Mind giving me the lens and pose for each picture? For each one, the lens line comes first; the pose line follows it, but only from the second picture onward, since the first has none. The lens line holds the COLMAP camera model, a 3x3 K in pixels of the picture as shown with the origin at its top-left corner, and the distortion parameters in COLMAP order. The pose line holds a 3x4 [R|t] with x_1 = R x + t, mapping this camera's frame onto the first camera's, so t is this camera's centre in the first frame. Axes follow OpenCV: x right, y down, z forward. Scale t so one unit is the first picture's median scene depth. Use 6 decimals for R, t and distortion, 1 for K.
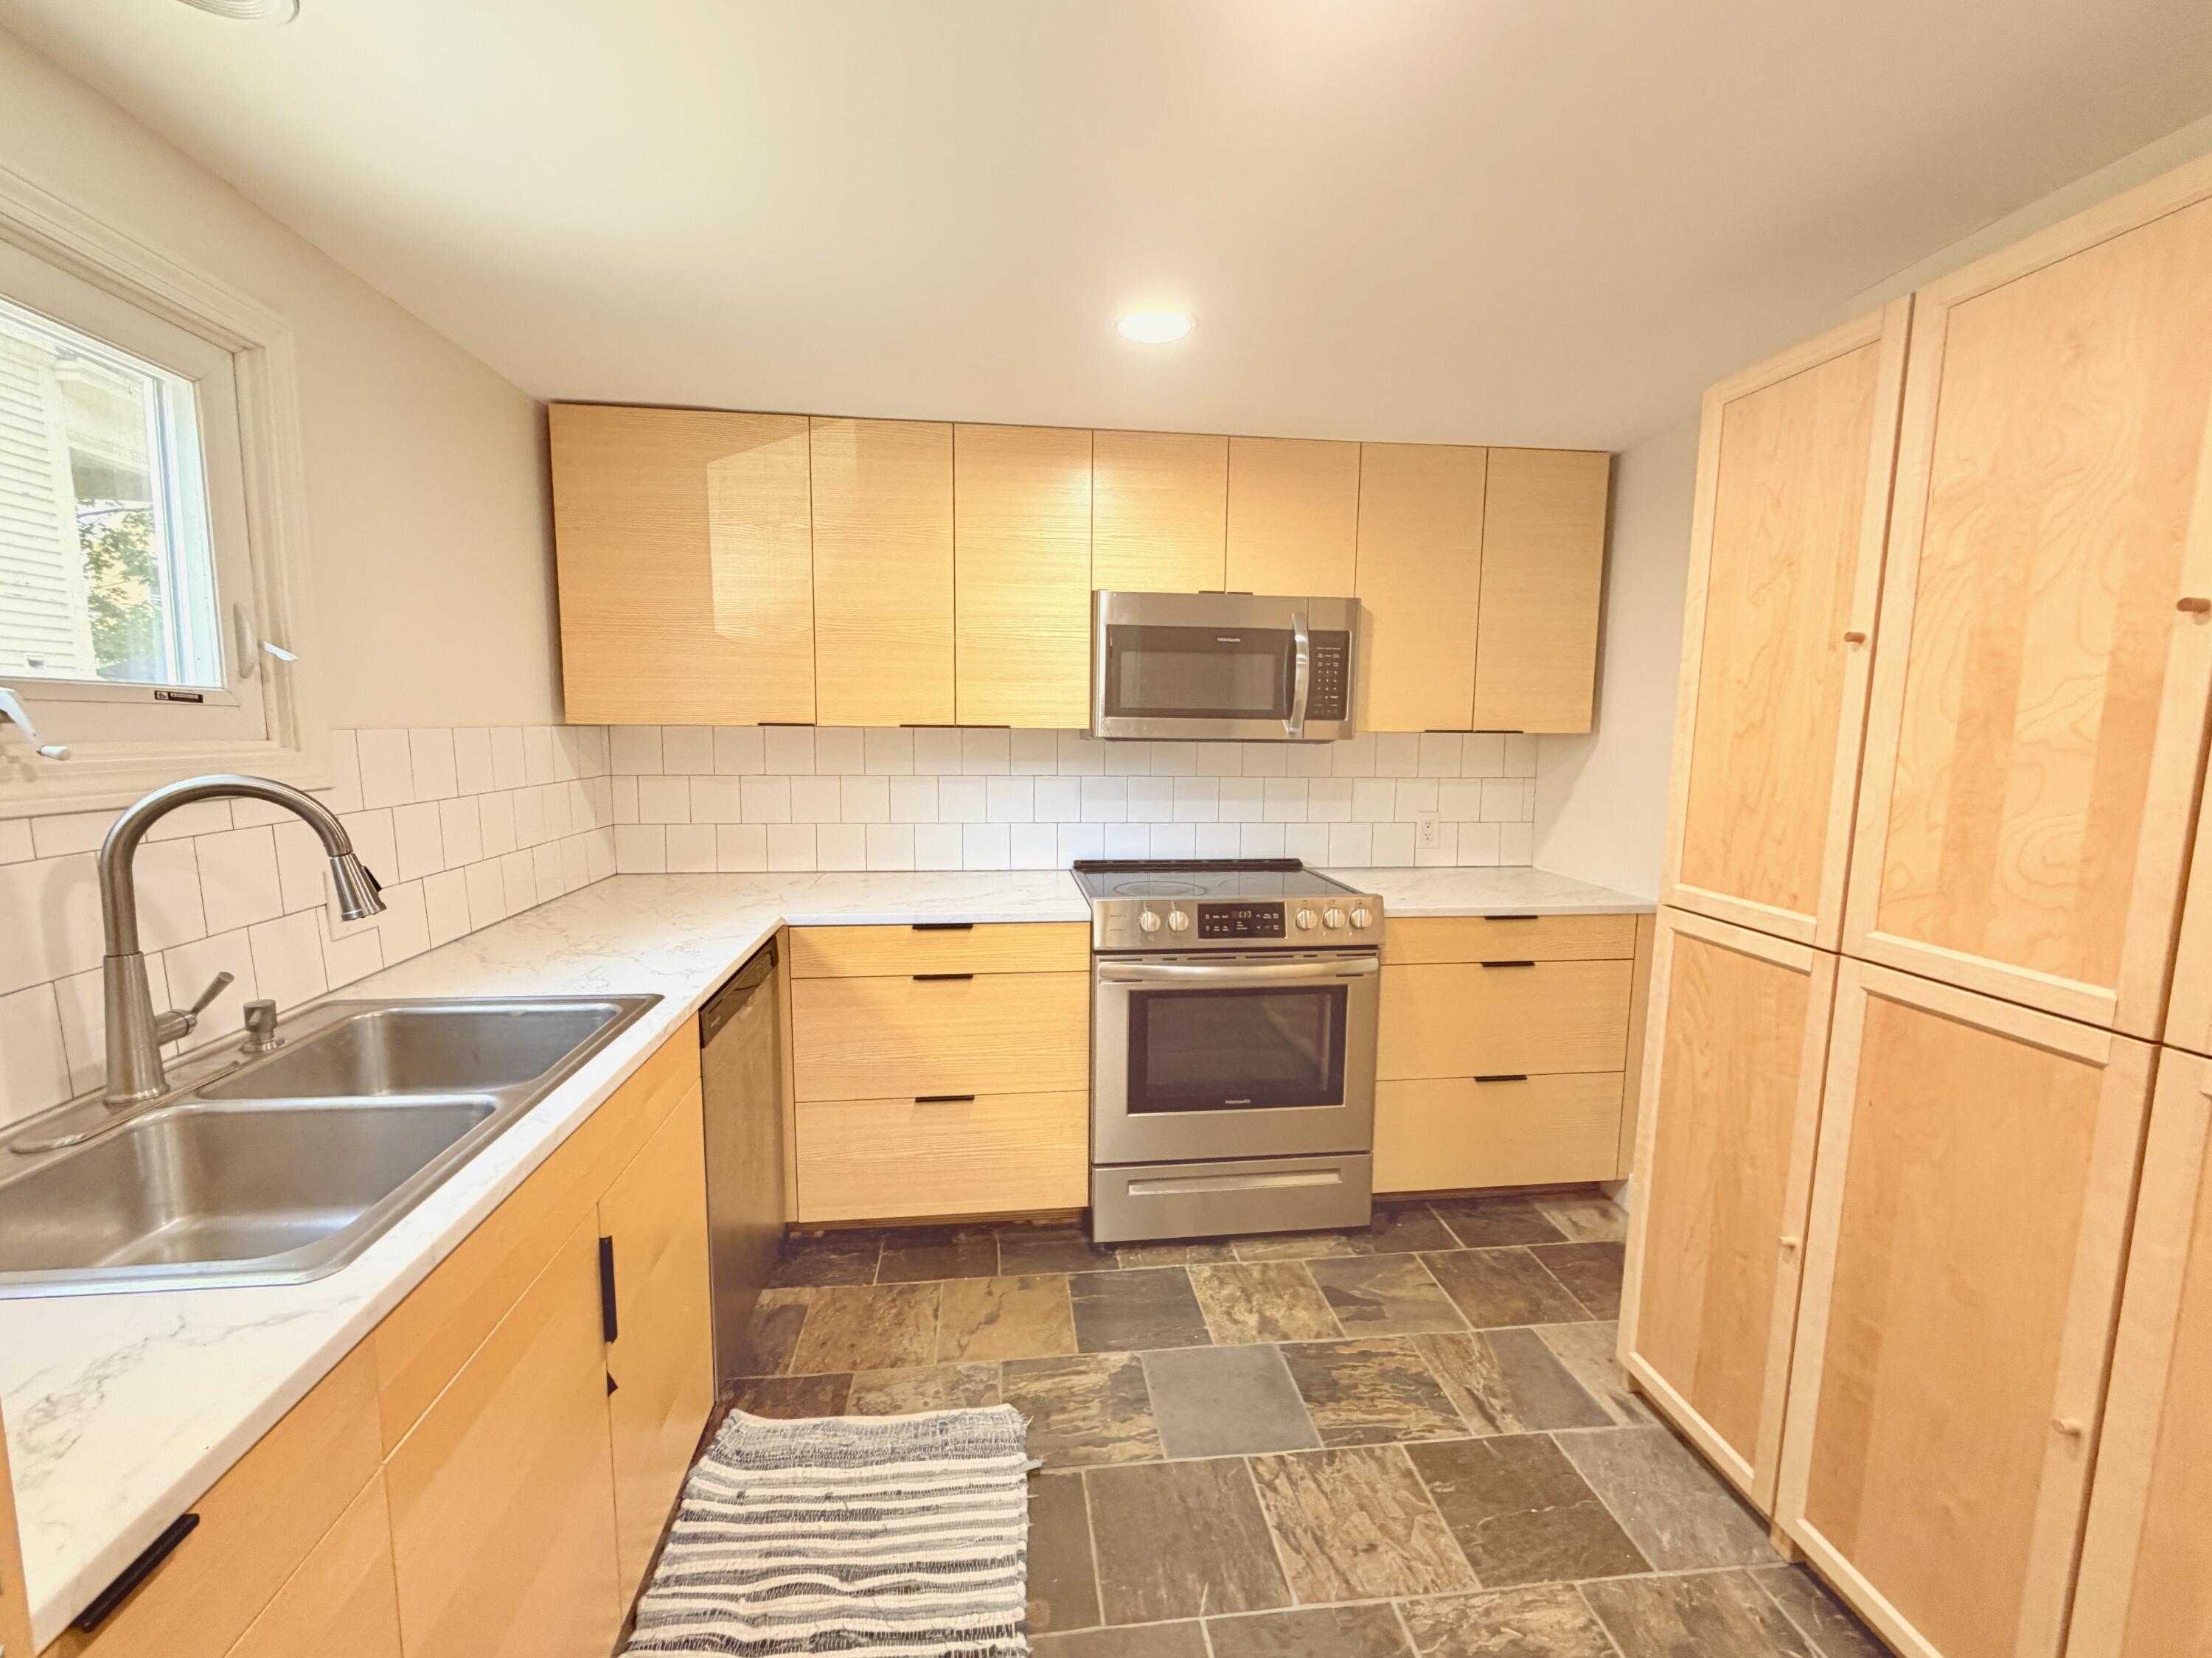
lens RADIAL K [[895.4, 0, 1097.8], [0, 895.4, 825.9], [0, 0, 1]] dist [-0.001726, -0.000078]
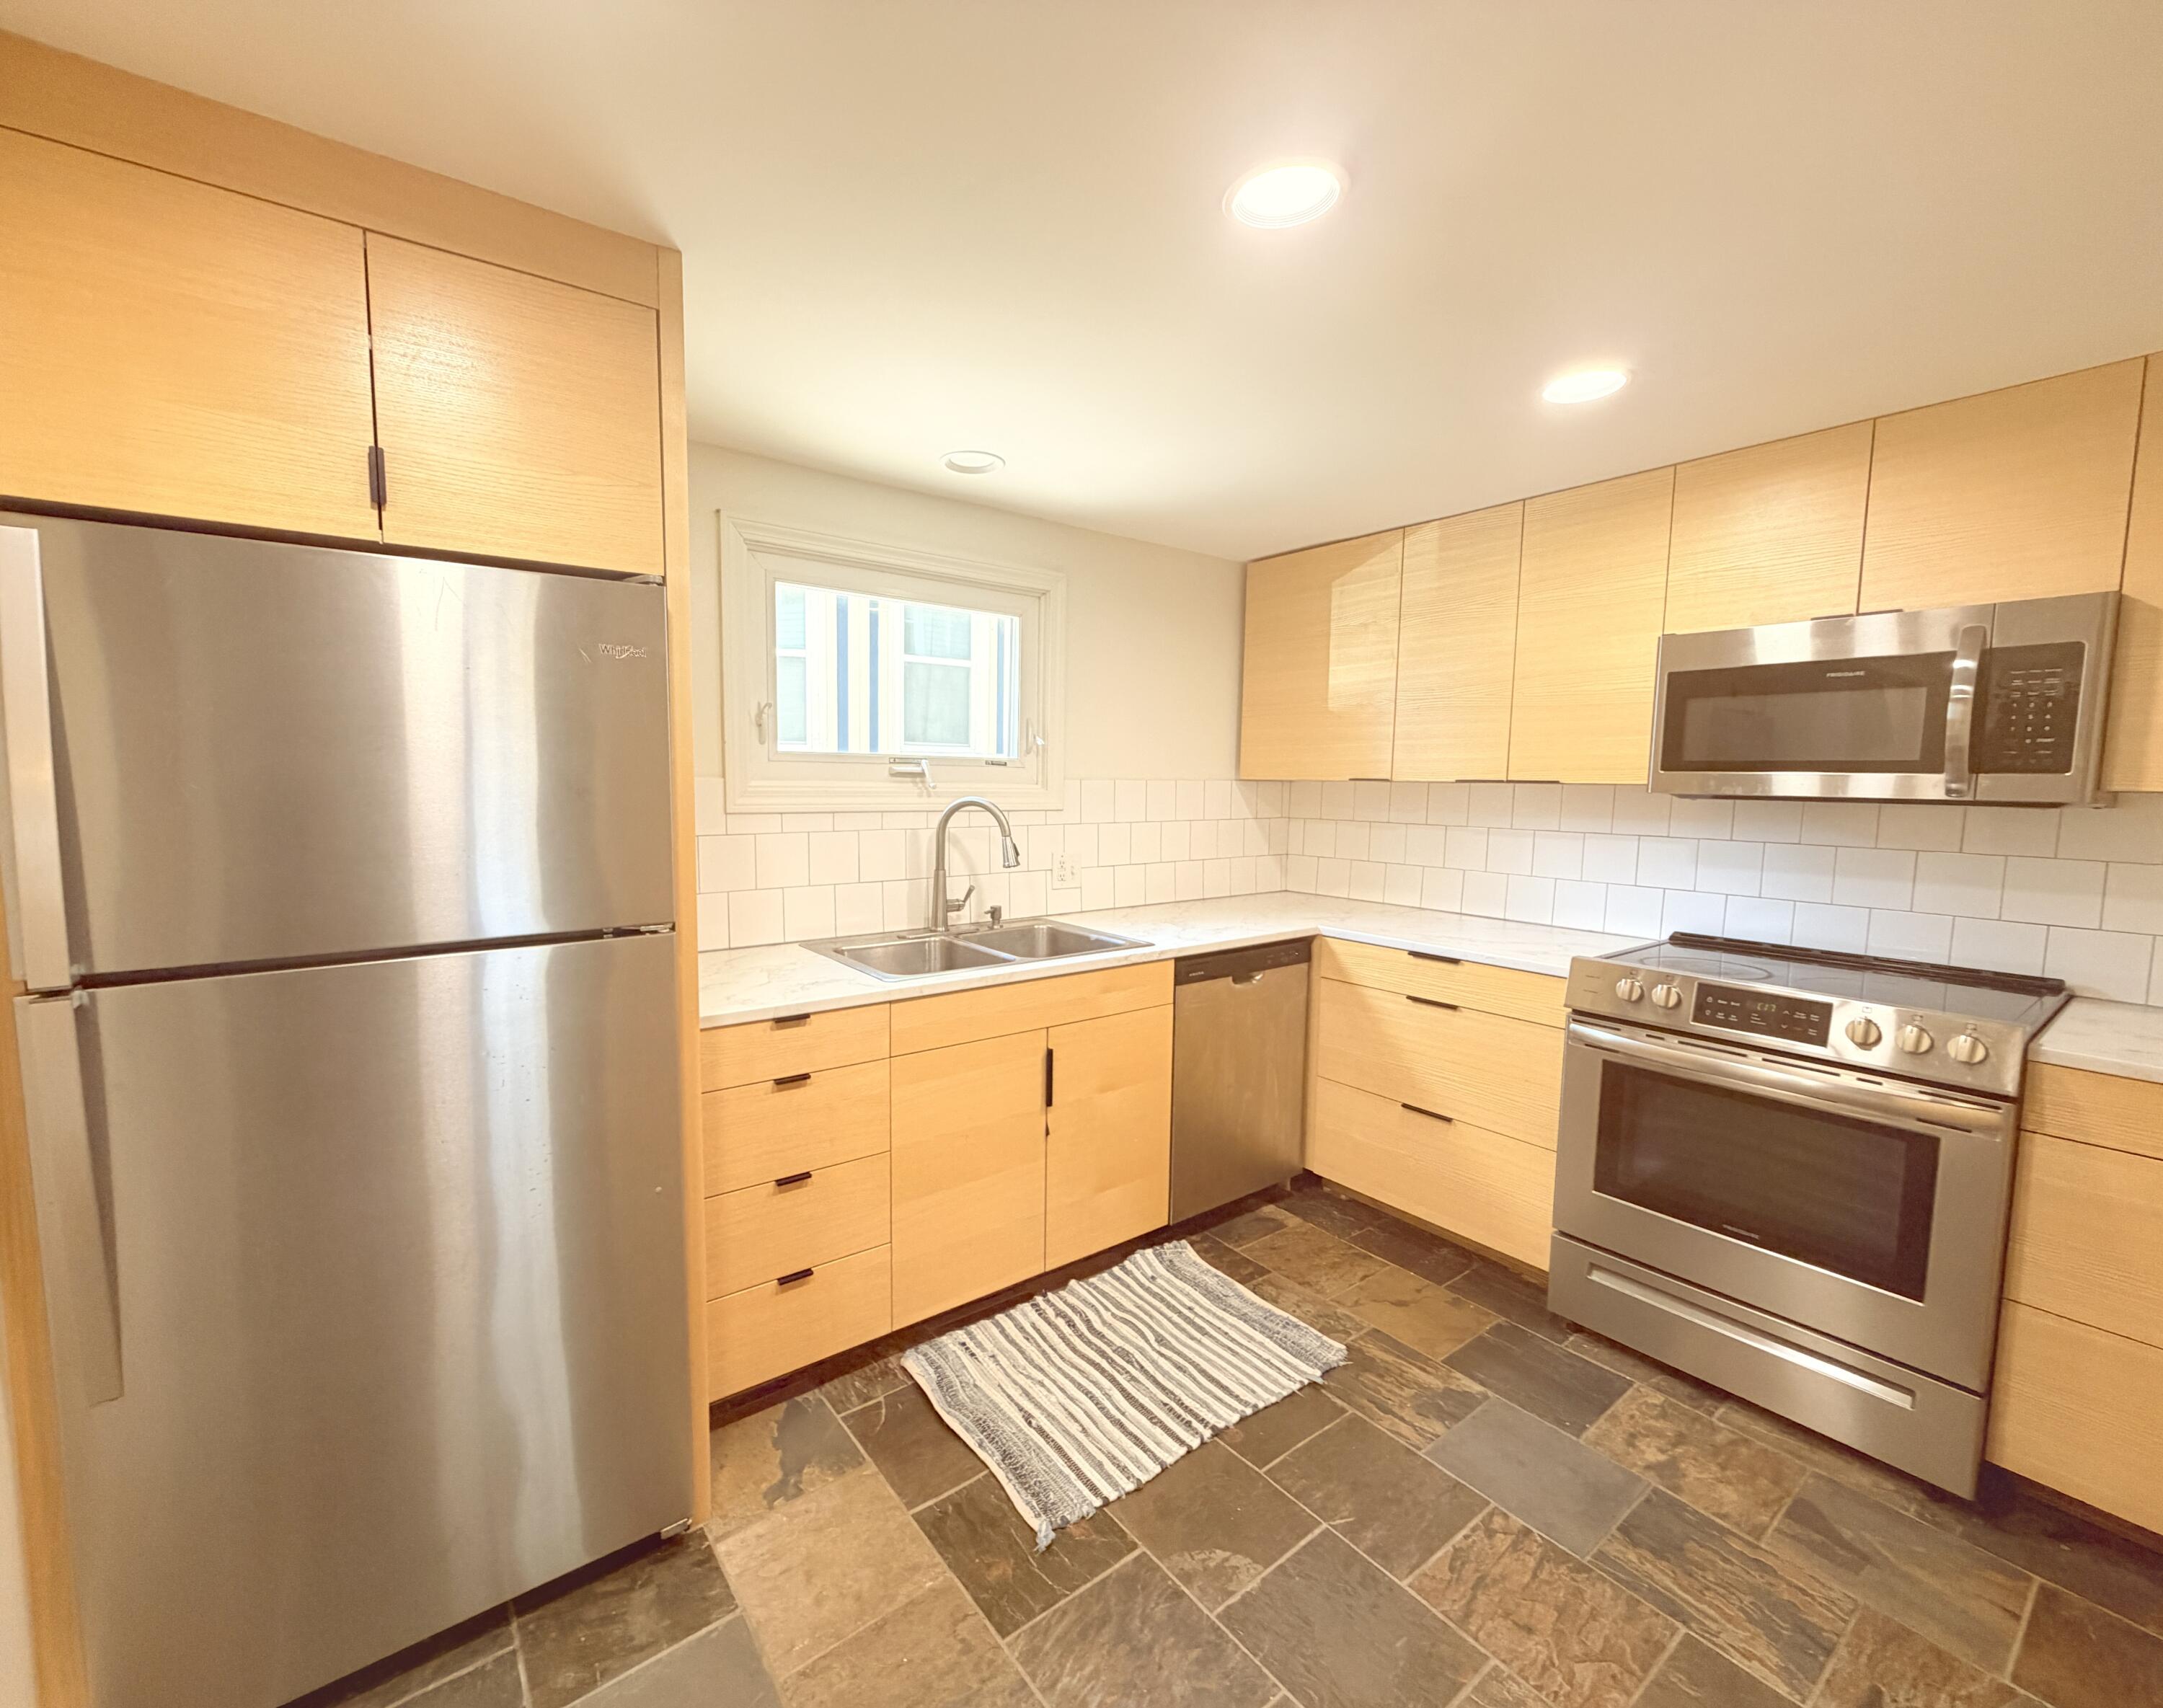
lens RADIAL K [[905.2, 0, 1083.5], [0, 905.2, 851.7], [0, 0, 1]] dist [-0.000670, 0.000260]
pose [[0.528705, 0.066621, -0.846187, 0.668529], [-0.103562, 0.994530, 0.013593, 0.012446], [0.842464, 0.080446, 0.532712, 0.014054]]
